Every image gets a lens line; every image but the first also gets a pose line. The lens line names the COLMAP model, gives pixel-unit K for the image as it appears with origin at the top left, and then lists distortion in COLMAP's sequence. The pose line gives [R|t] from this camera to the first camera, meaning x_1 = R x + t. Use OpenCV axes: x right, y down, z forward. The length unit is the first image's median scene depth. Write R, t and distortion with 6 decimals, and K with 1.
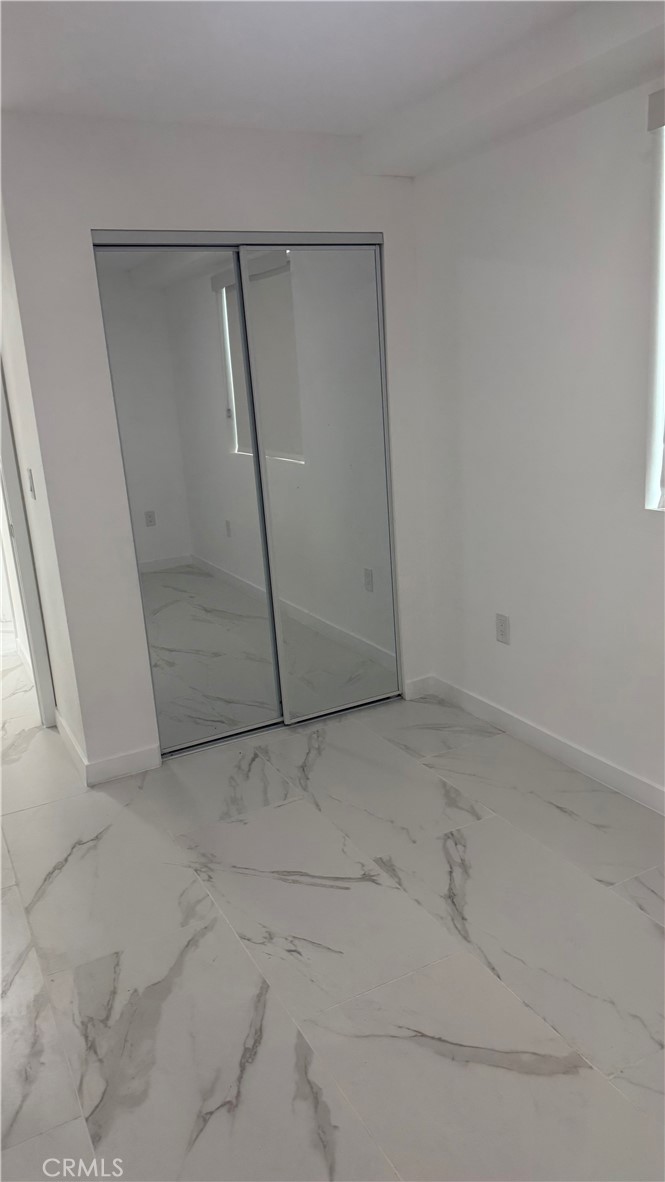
lens RADIAL K [[831.5, 0, 332.5], [0, 831.5, 591.0], [0, 0, 1]] dist [0.071269, -0.102184]
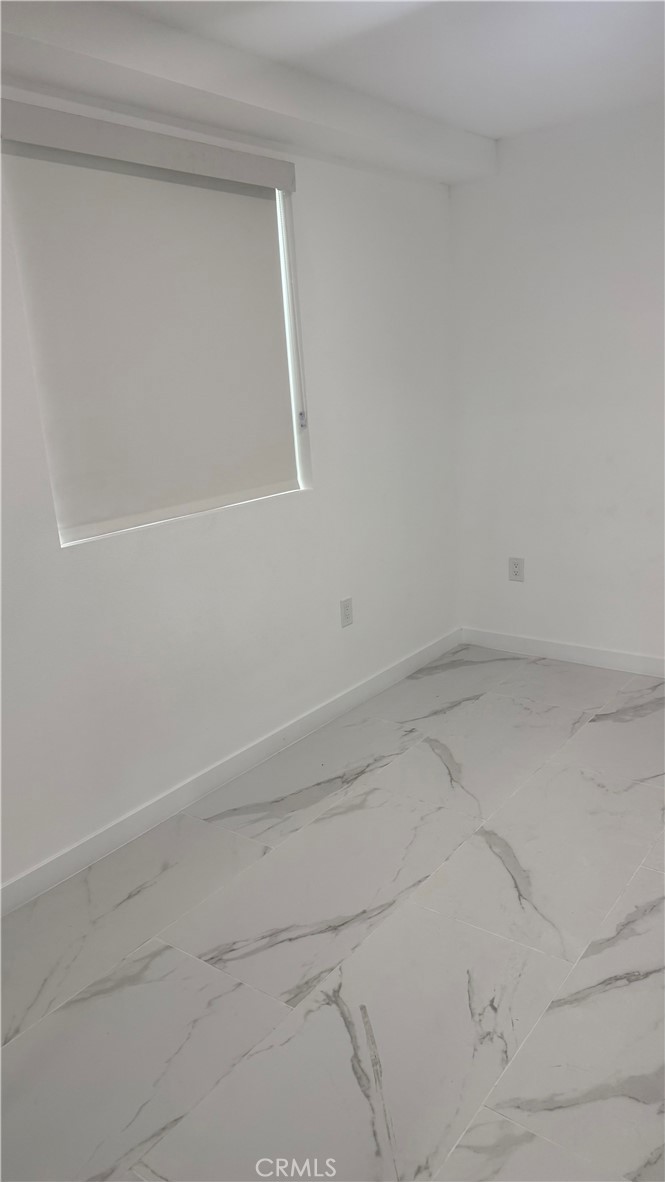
lens RADIAL K [[811.1, 0, 332.5], [0, 811.1, 591.0], [0, 0, 1]] dist [0.005995, 0.004325]
pose [[-0.396817, -0.164544, 0.903029, -0.499646], [0.316991, 0.898708, 0.303052, -0.207179], [-0.861425, 0.406508, -0.304464, 0.894711]]
